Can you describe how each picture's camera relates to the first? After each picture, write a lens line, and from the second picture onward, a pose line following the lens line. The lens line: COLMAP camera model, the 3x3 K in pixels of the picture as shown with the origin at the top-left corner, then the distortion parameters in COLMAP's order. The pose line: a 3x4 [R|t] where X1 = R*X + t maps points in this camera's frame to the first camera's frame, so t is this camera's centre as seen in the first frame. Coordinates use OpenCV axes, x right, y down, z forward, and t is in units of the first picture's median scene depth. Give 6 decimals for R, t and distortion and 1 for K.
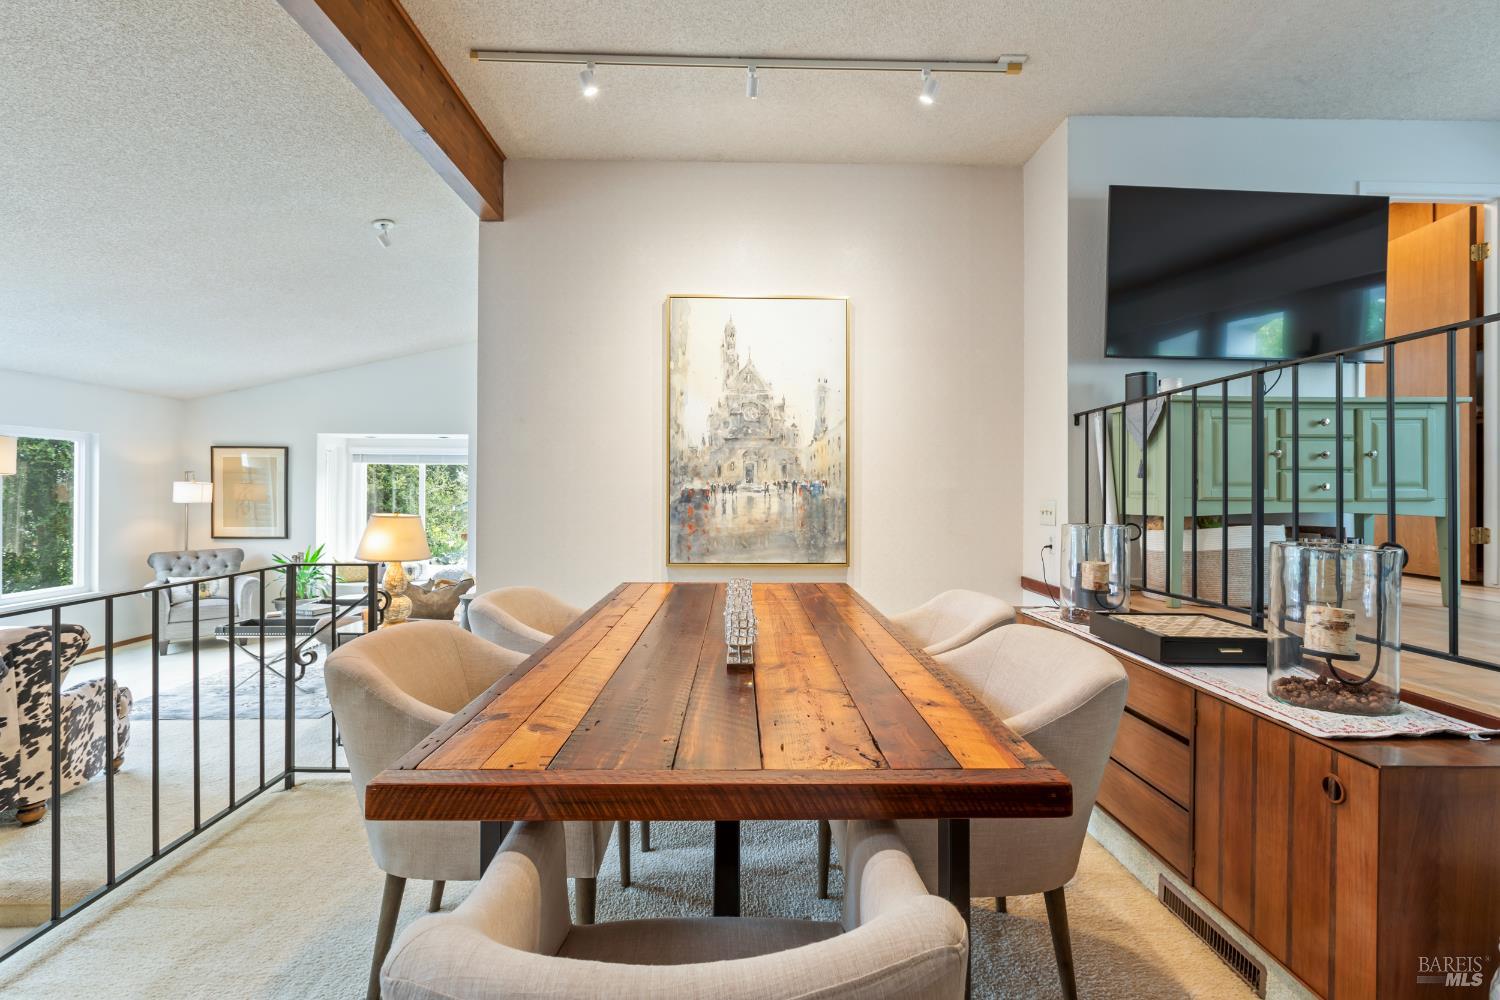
lens RADIAL K [[671.0, 0, 758.1], [0, 671.0, 486.2], [0, 0, 1]] dist [0.004254, -0.002238]
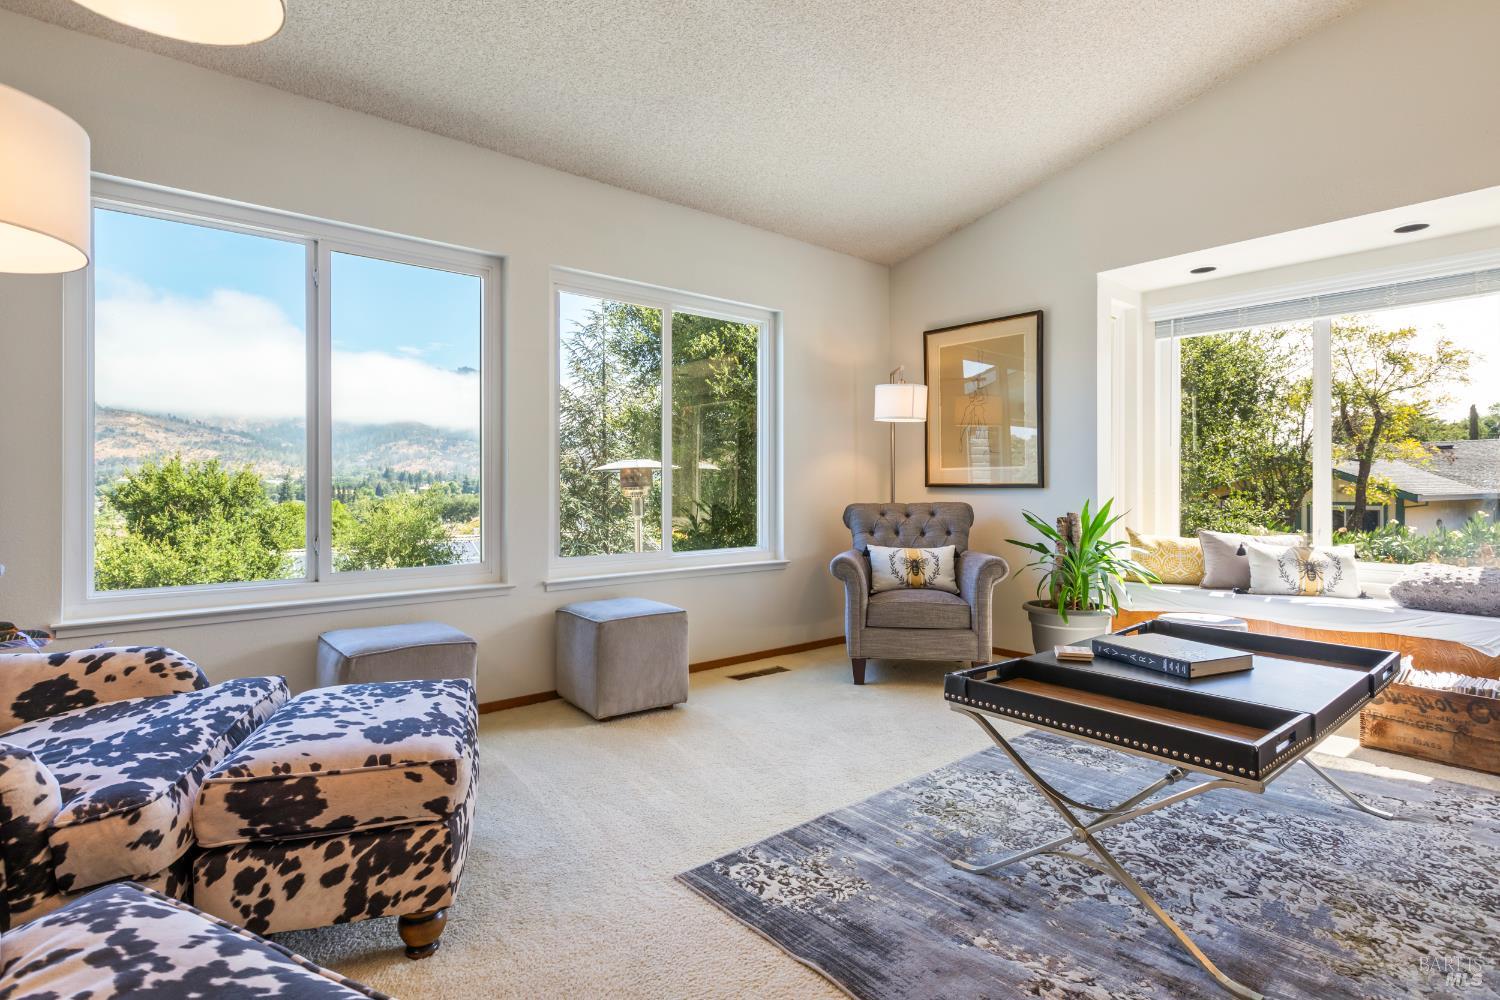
lens RADIAL K [[752.5, 0, 753.6], [0, 752.5, 491.9], [0, 0, 1]] dist [-0.001833, -0.000099]
pose [[0.622997, 0.003215, -0.782218, -0.416696], [0.007444, 0.999922, 0.010038, 0.080045], [0.782189, -0.012076, 0.622924, 0.501398]]
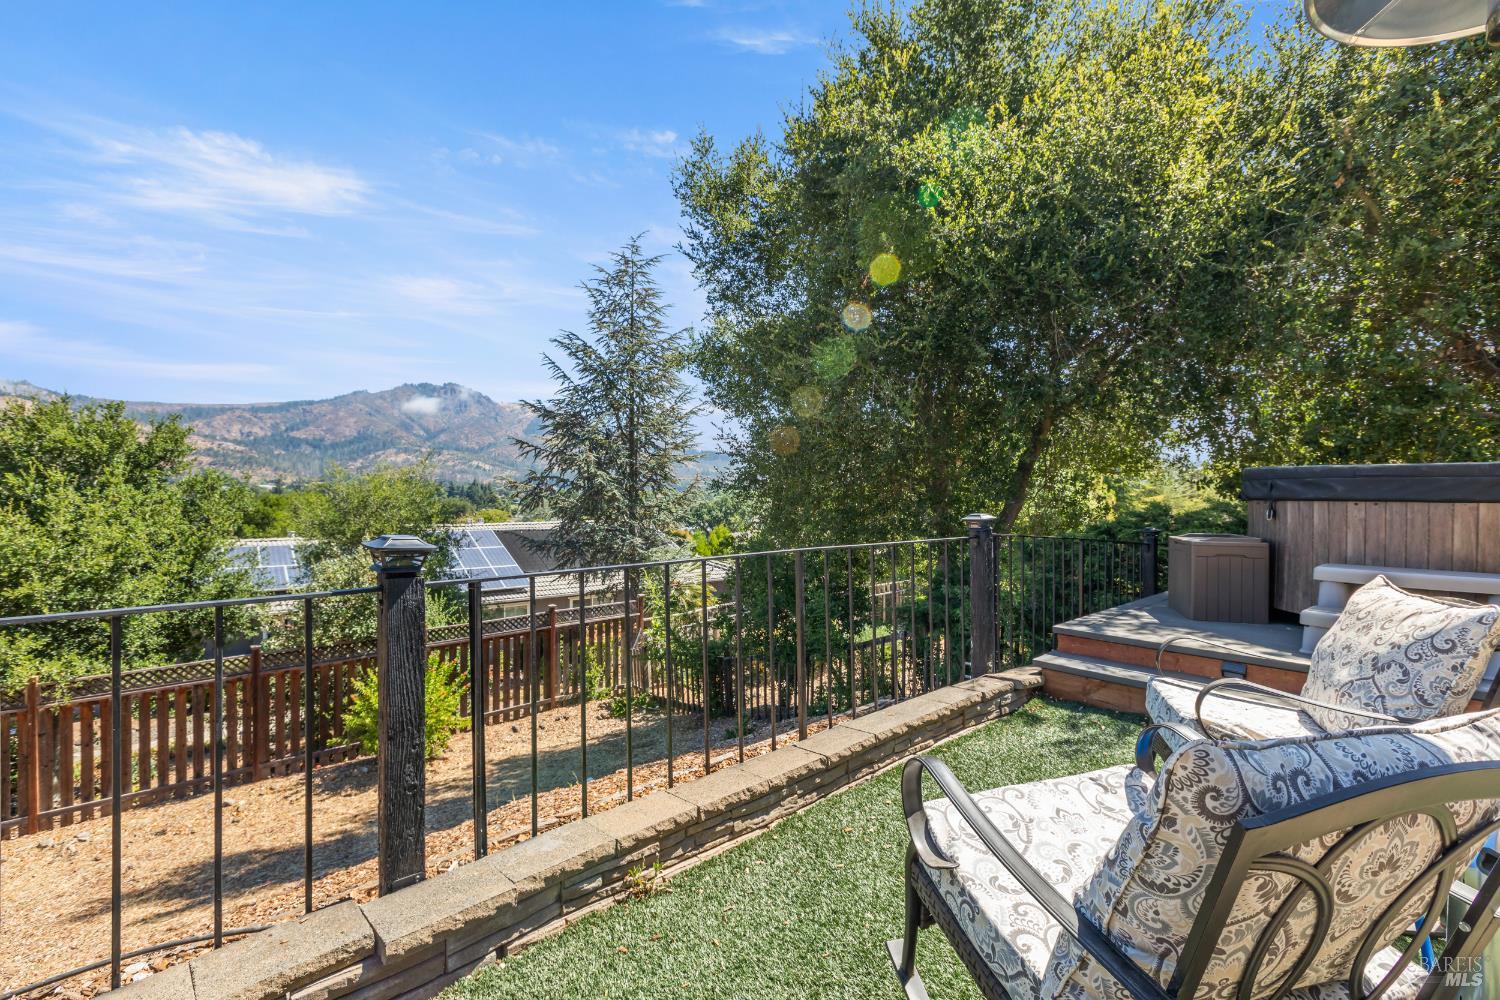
lens RADIAL K [[671.0, 0, 756.2], [0, 671.0, 493.6], [0, 0, 1]] dist [0.004254, -0.002238]
pose [[0.670162, 0.000923, -0.742214, -0.541793], [0.001075, 0.999997, 0.002214, 0.098021], [0.742214, -0.002282, 0.670159, 0.533183]]
